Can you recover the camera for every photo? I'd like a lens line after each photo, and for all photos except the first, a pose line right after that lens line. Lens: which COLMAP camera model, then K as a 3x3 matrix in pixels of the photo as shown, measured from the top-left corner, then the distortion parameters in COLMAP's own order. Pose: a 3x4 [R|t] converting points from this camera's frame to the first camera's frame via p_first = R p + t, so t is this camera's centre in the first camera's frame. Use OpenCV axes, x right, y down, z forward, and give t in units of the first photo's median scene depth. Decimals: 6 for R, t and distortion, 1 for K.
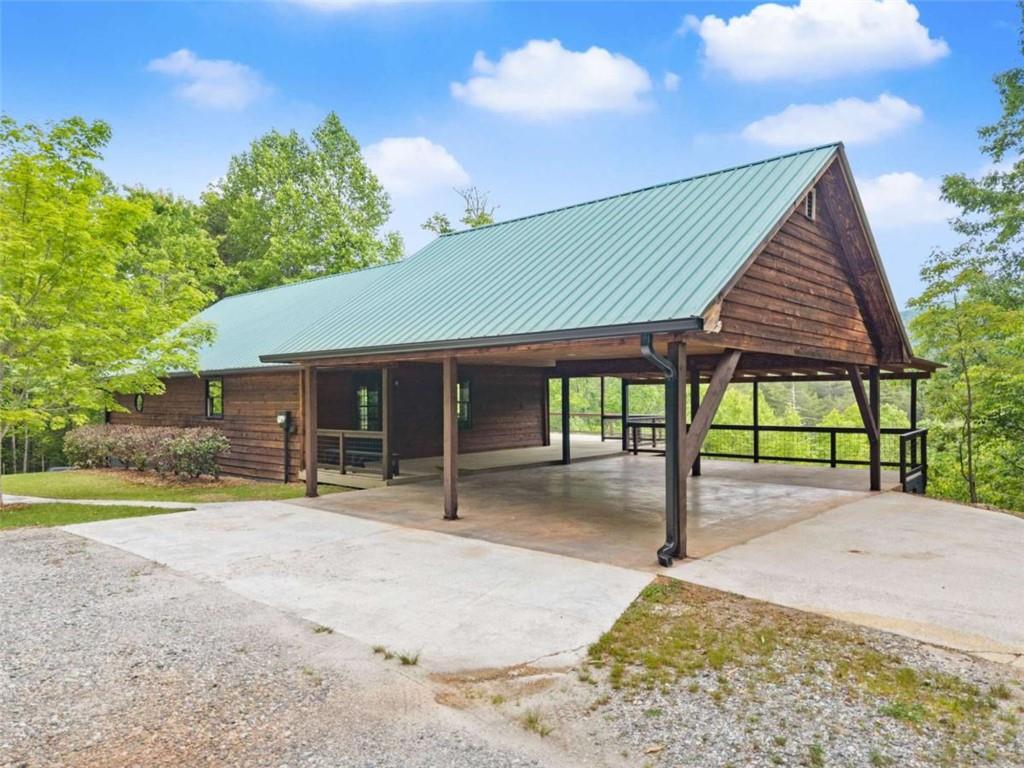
lens RADIAL K [[706.3, 0, 508.3], [0, 706.3, 386.7], [0, 0, 1]] dist [0.003836, -0.006226]
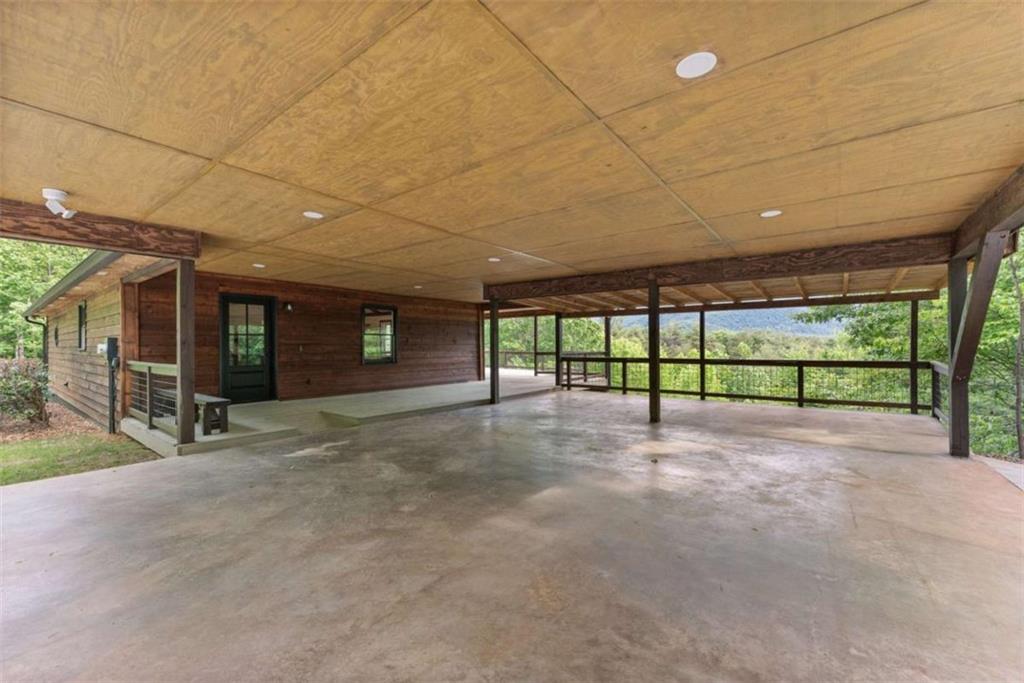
lens RADIAL K [[418.0, 0, 513.2], [0, 418.0, 345.1], [0, 0, 1]] dist [-0.003735, -0.000169]
pose [[0.996788, 0.003573, 0.080007, 0.055635], [-0.004265, 0.999955, 0.008484, 0.029505], [-0.079974, -0.008798, 0.996758, 0.426250]]
